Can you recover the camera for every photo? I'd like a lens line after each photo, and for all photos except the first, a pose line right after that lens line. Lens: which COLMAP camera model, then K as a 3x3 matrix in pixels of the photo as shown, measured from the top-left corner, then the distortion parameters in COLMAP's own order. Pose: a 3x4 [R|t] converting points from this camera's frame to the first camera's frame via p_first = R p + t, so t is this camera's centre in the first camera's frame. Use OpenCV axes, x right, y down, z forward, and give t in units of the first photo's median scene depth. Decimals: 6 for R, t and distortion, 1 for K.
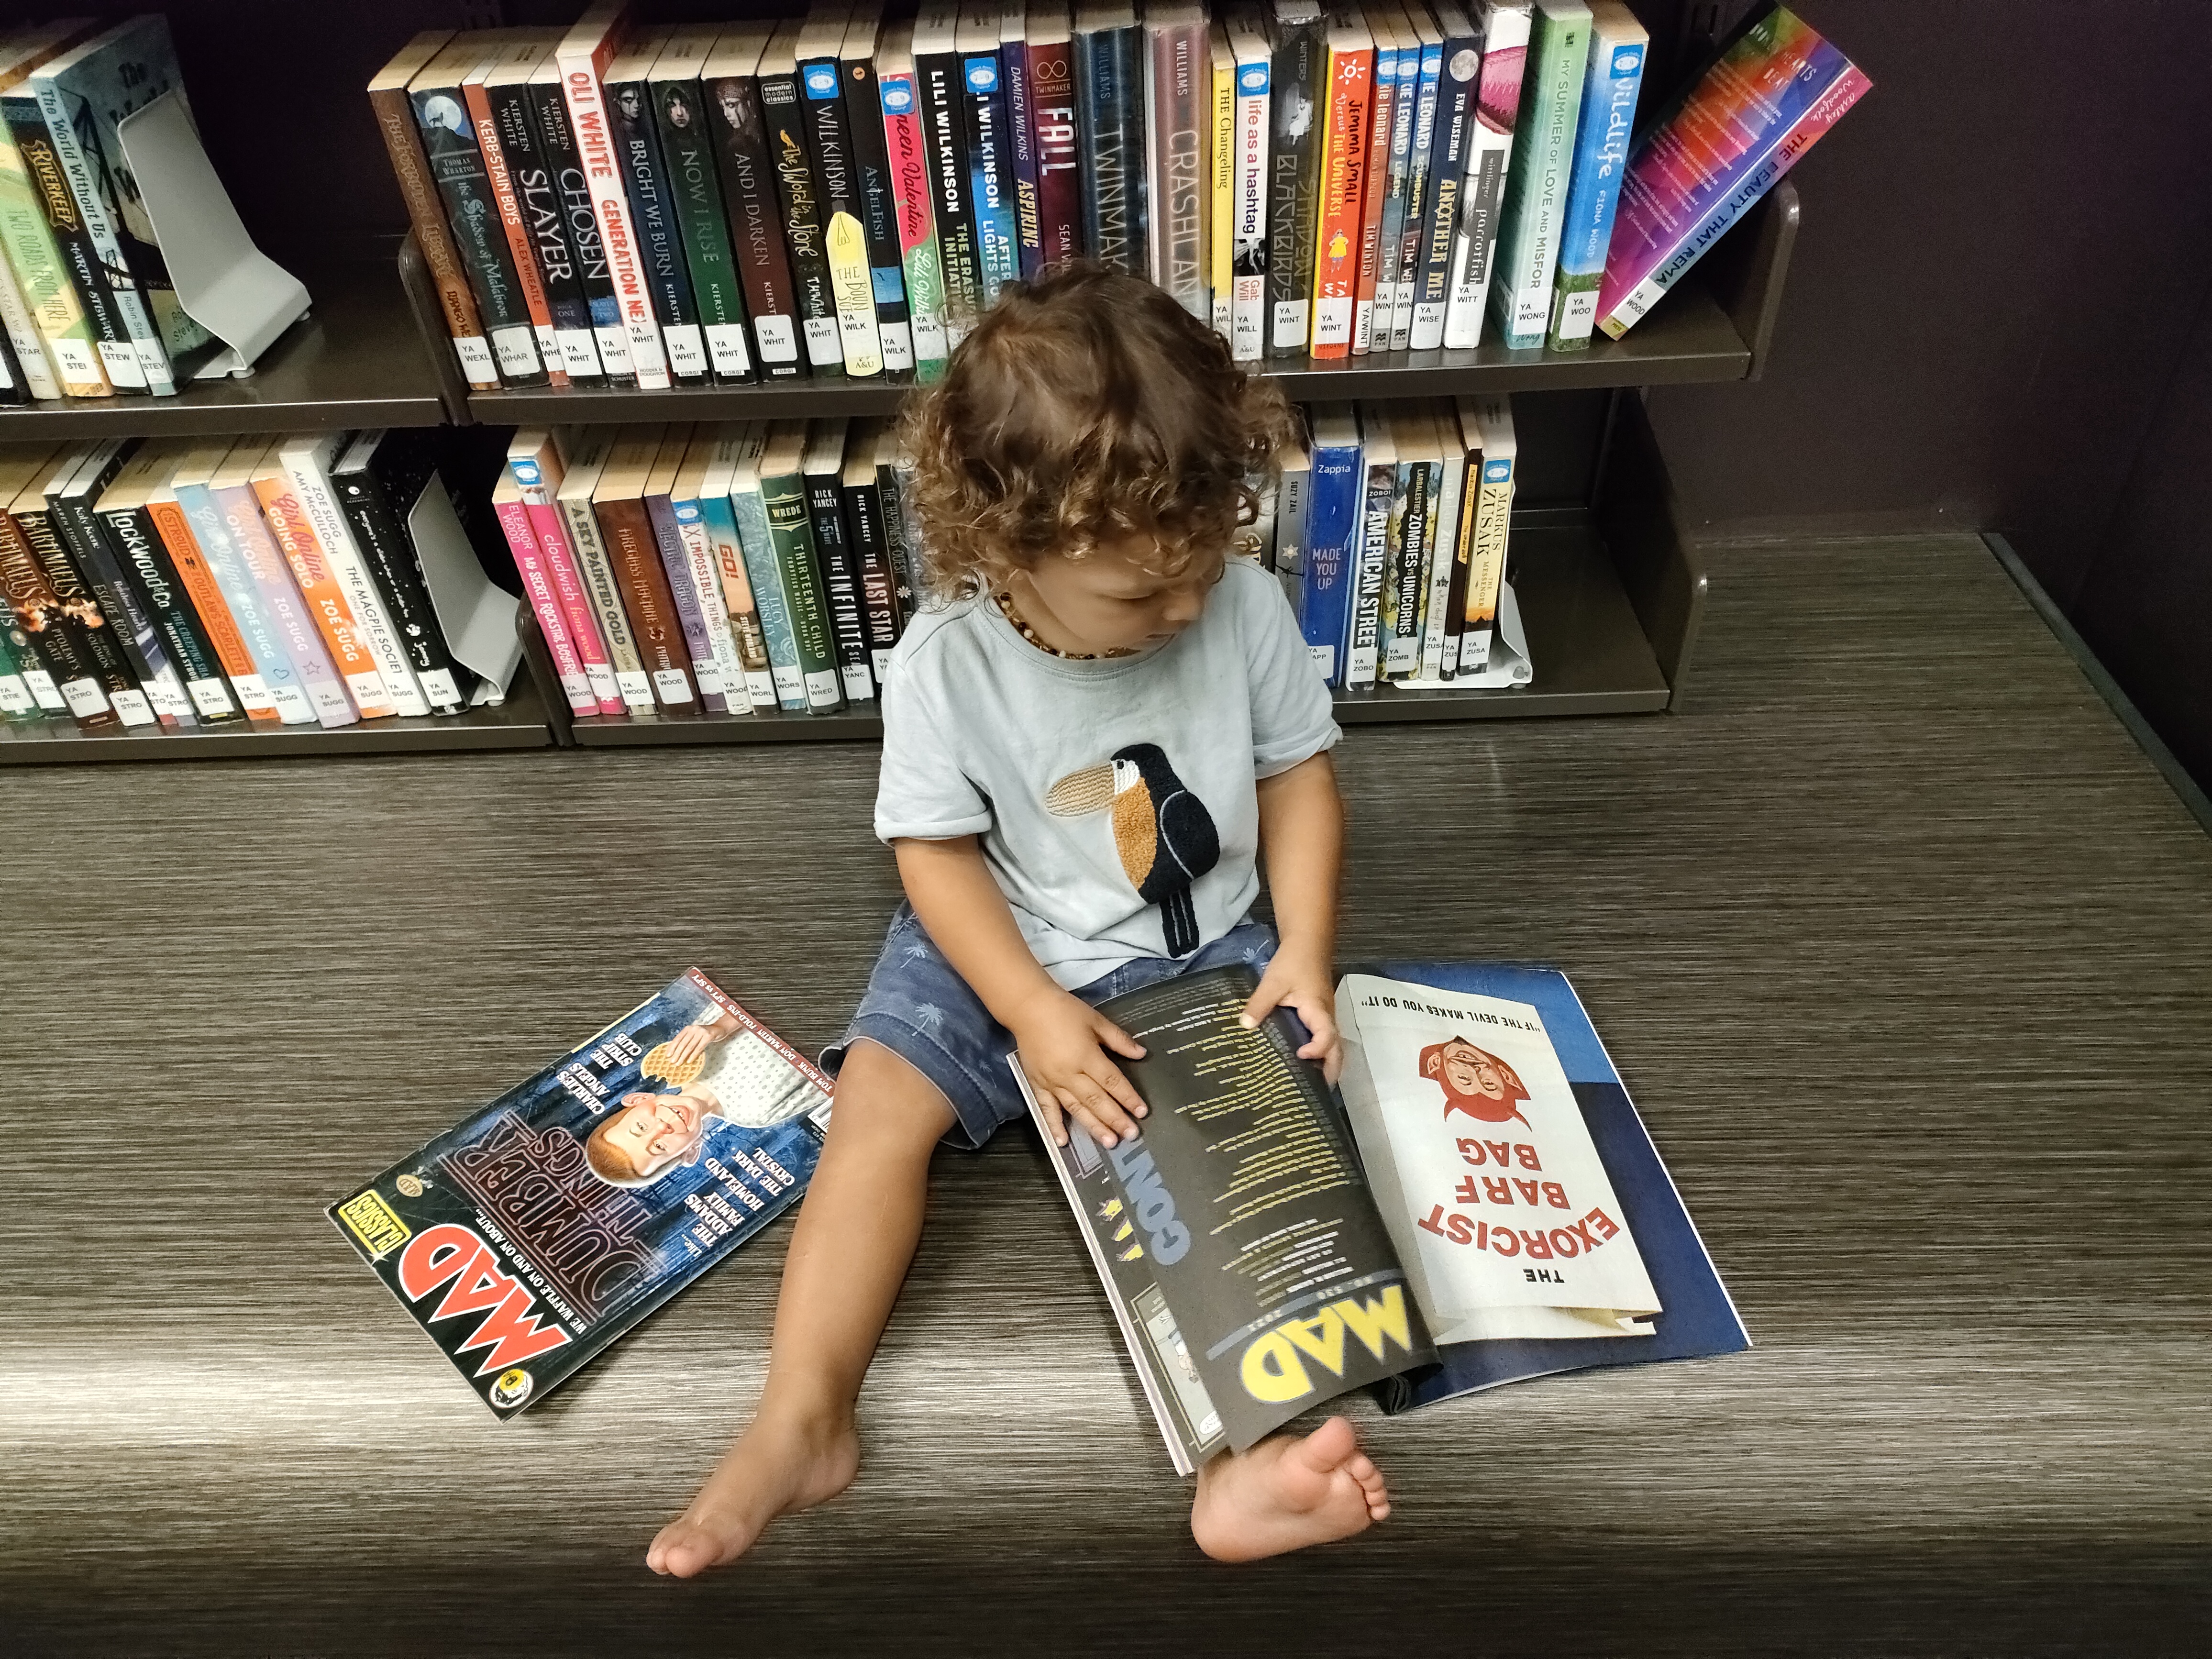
lens RADIAL K [[1638.0, 0, 1095.1], [0, 1638.0, 825.6], [0, 0, 1]] dist [0.085643, -0.096418]
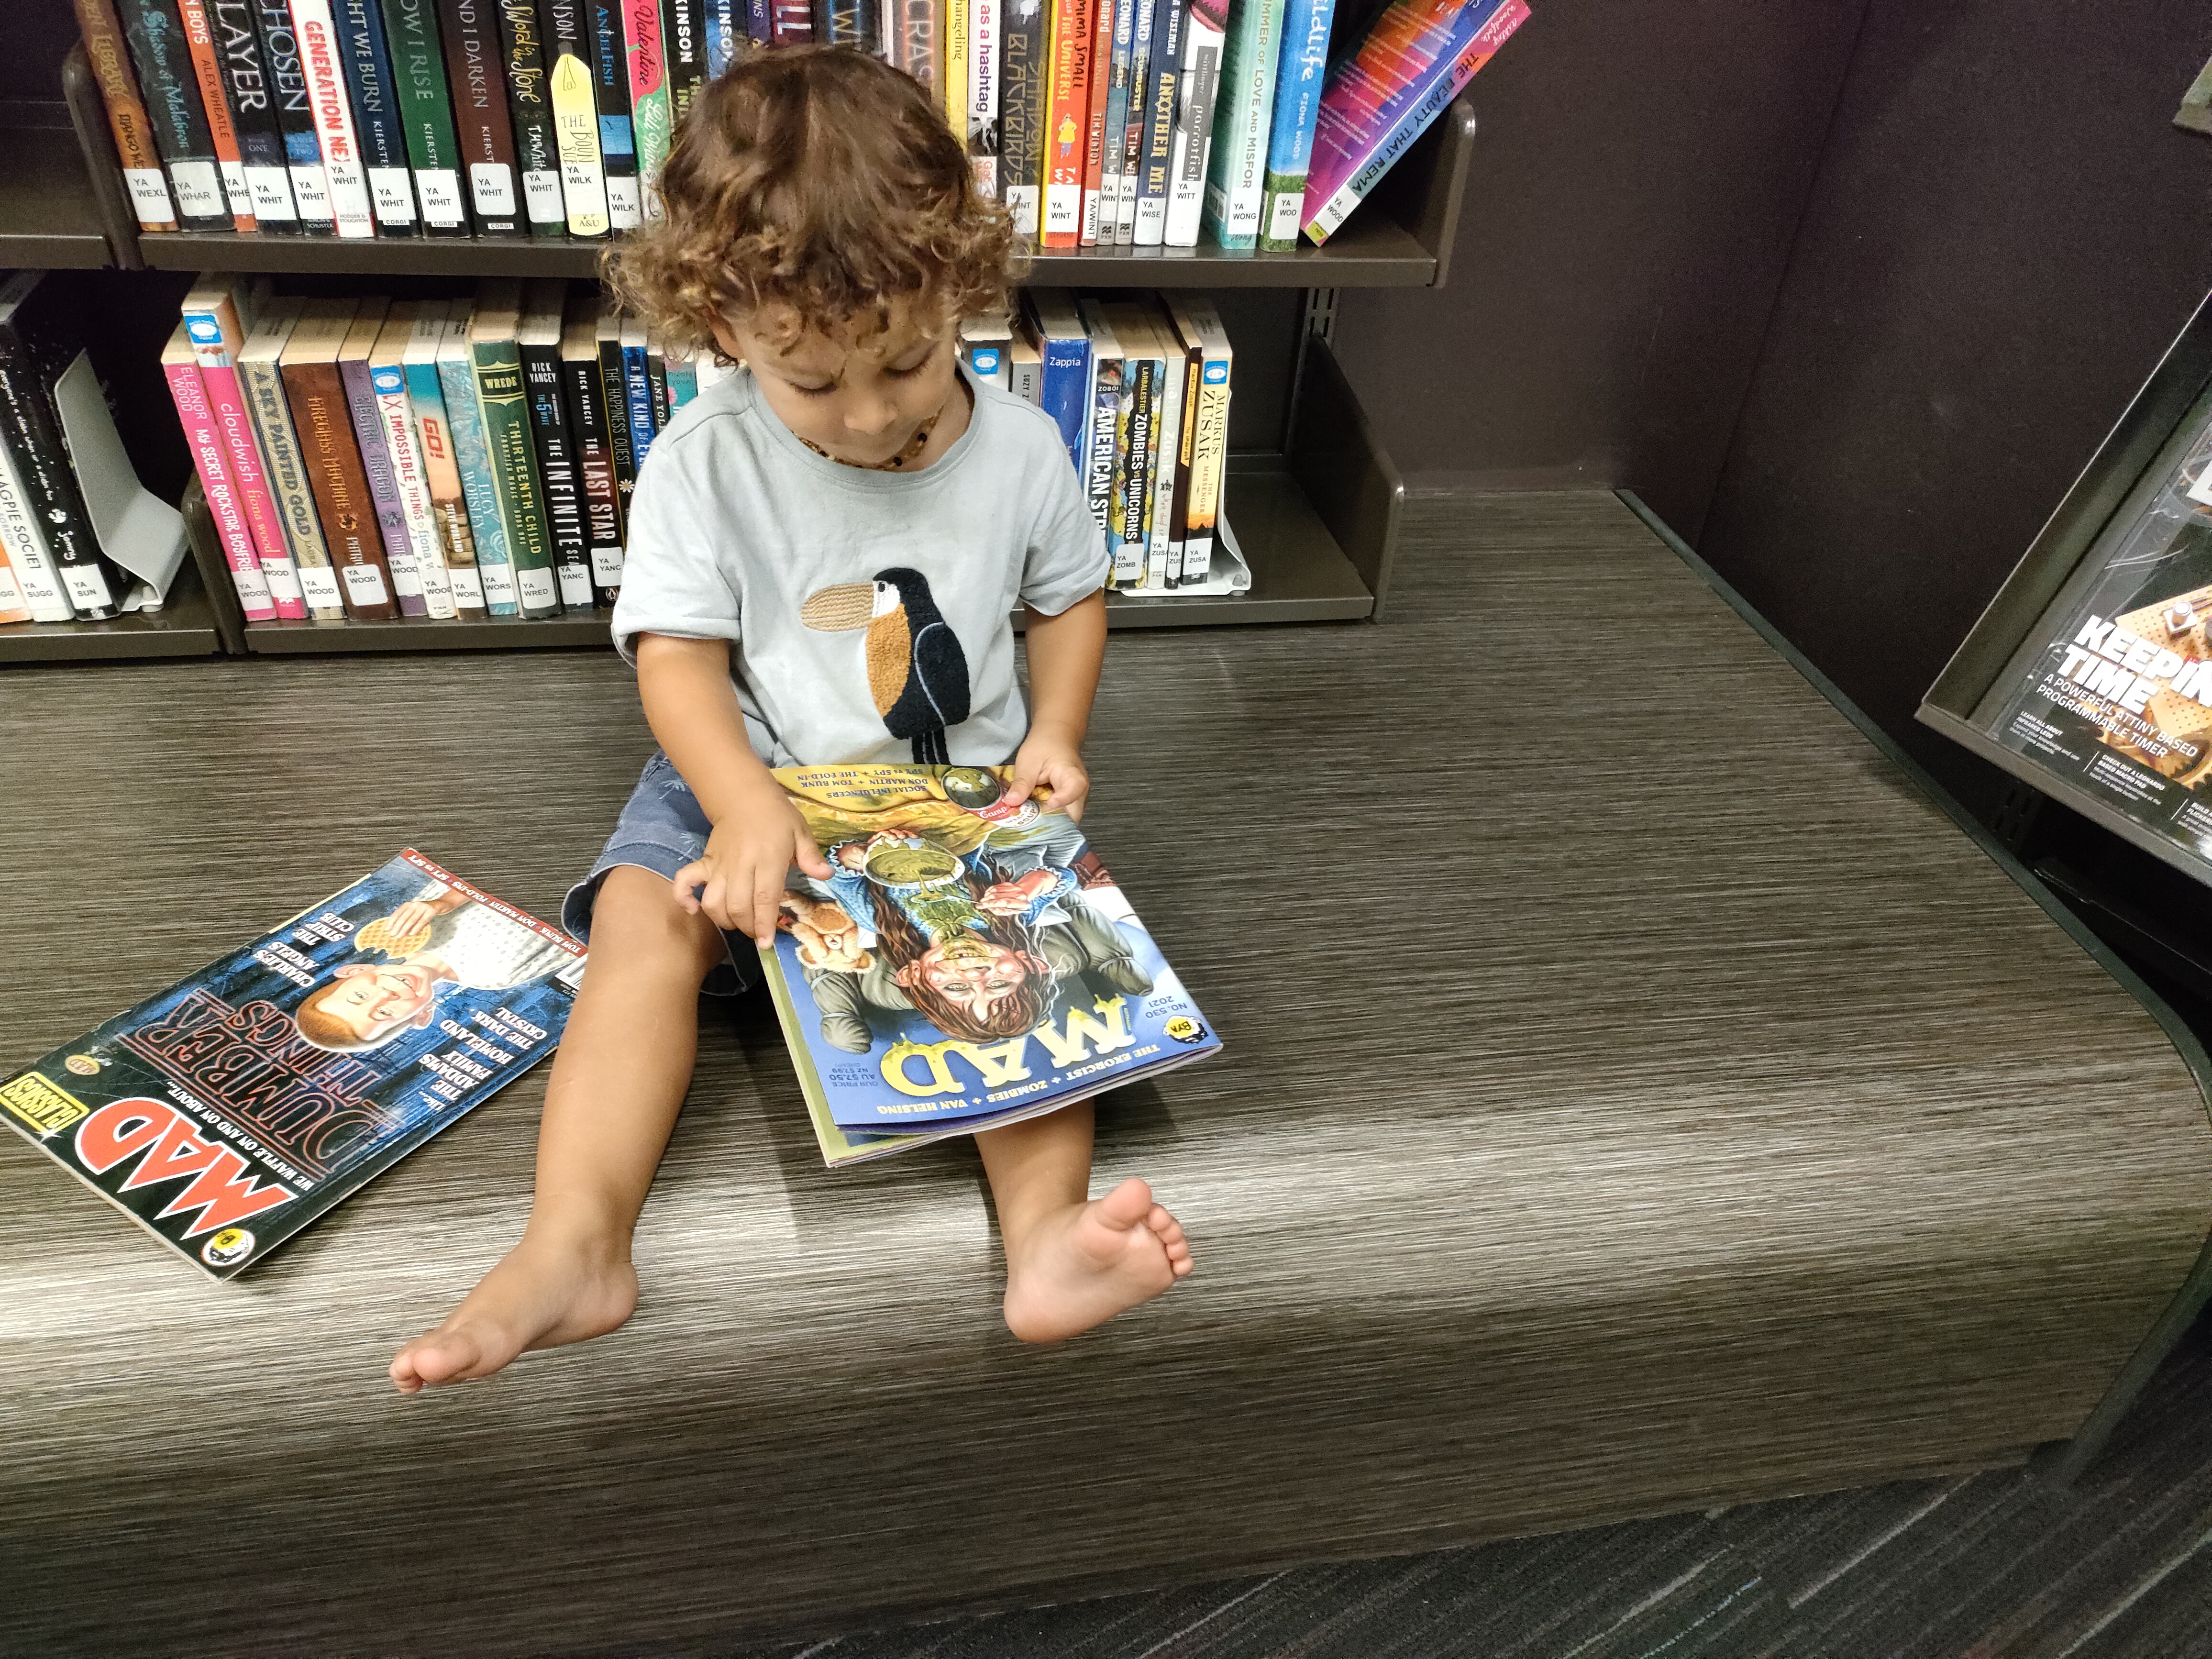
lens RADIAL K [[1638.0, 0, 1095.1], [0, 1638.0, 825.6], [0, 0, 1]] dist [0.085643, -0.096418]
pose [[0.976250, -0.025372, 0.215154, -0.070423], [0.043791, 0.995729, -0.081277, 0.168369], [-0.212173, 0.088769, 0.973192, 0.020321]]
